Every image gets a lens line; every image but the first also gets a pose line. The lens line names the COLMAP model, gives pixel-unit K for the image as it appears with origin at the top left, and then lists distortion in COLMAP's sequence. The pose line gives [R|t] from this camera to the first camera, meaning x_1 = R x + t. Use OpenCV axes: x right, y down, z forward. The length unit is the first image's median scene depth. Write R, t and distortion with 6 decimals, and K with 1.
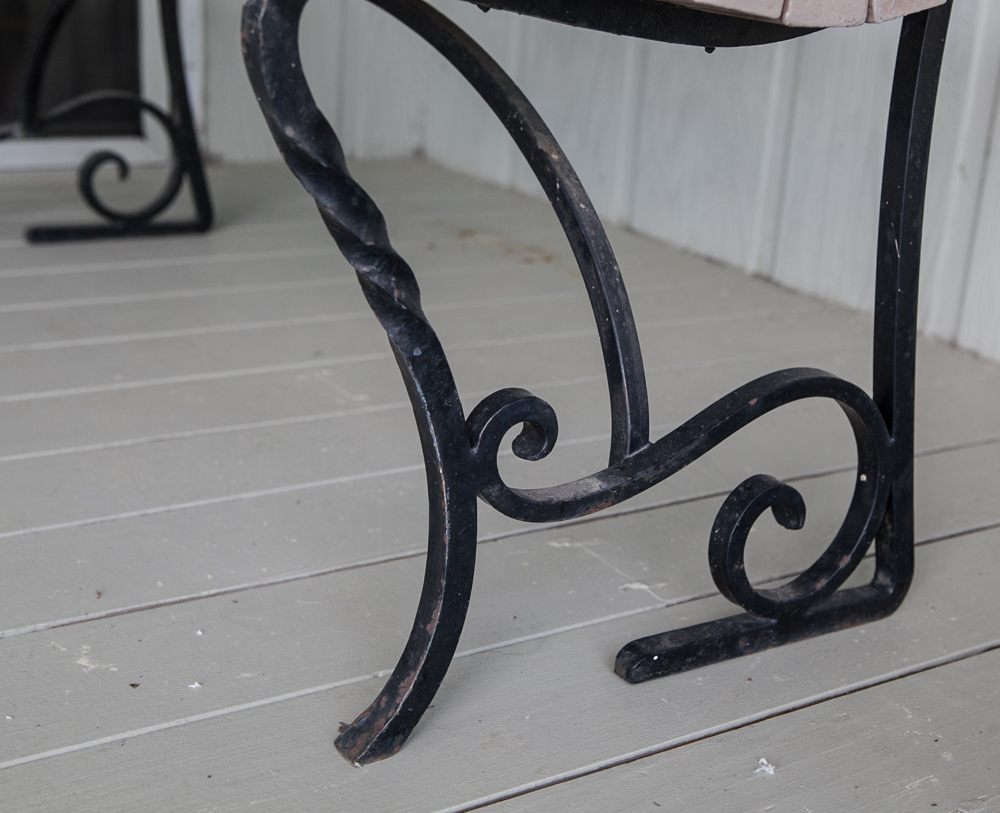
lens RADIAL K [[1555.6, 0, 499.3], [0, 1555.6, 410.1], [0, 0, 1]] dist [-0.045722, 0.000000]
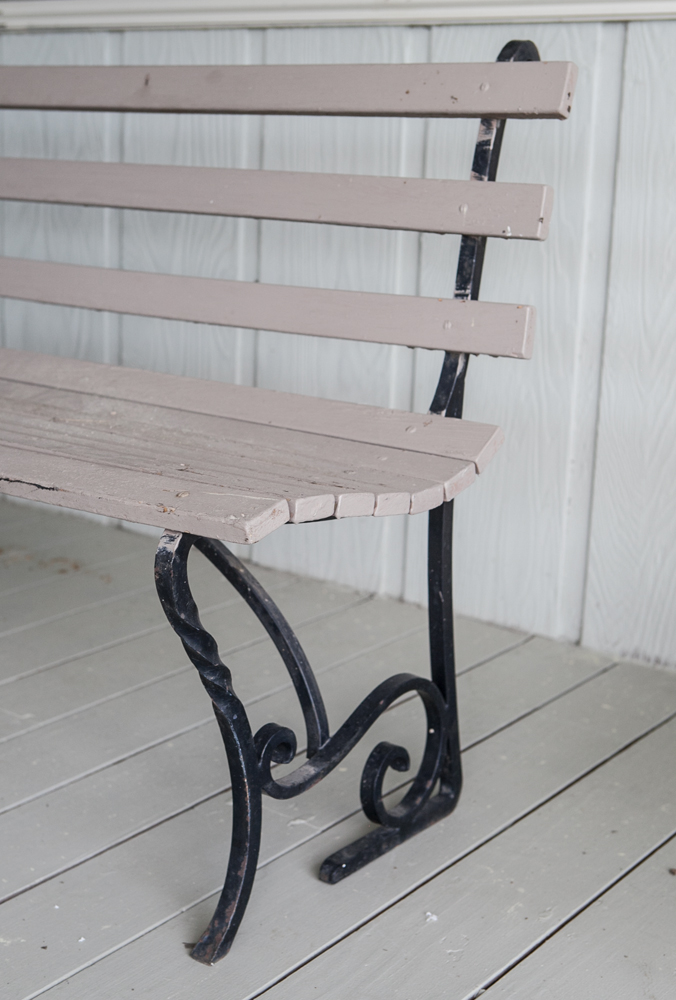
lens RADIAL K [[1450.3, 0, 337.0], [0, 1450.3, 497.7], [0, 0, 1]] dist [-0.012350, 0.000000]
pose [[0.943627, -0.115267, 0.310294, -0.339003], [0.141333, 0.987968, -0.062799, -0.130409], [-0.299322, 0.103113, 0.948564, -0.494181]]
